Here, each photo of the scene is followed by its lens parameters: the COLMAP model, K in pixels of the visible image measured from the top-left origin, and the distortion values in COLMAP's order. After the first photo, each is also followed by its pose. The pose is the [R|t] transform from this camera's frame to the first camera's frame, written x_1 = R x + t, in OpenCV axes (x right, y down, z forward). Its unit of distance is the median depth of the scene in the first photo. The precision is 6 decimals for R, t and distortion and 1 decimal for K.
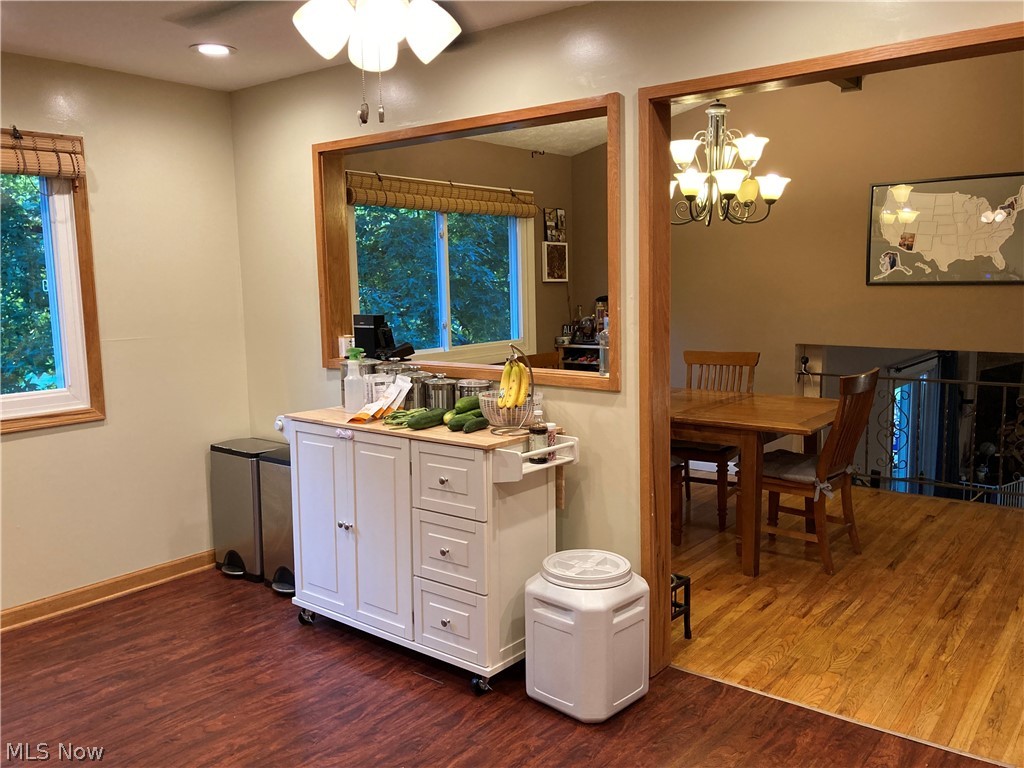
lens RADIAL K [[841.8, 0, 513.0], [0, 841.8, 385.8], [0, 0, 1]] dist [0.004616, 0.000702]
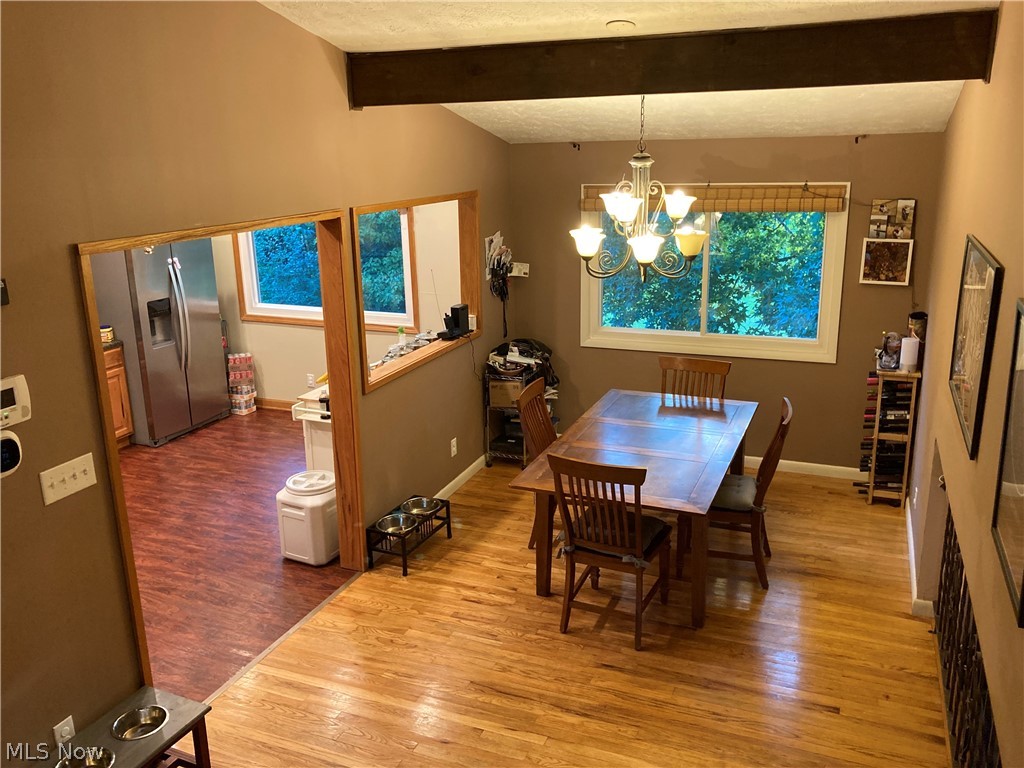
lens RADIAL K [[841.8, 0, 512.3], [0, 841.8, 379.0], [0, 0, 1]] dist [0.004616, 0.000702]
pose [[0.267533, 0.275840, -0.923222, 0.911213], [-0.099382, 0.960937, 0.258309, -0.253751], [0.958410, 0.022646, 0.284496, 0.460013]]
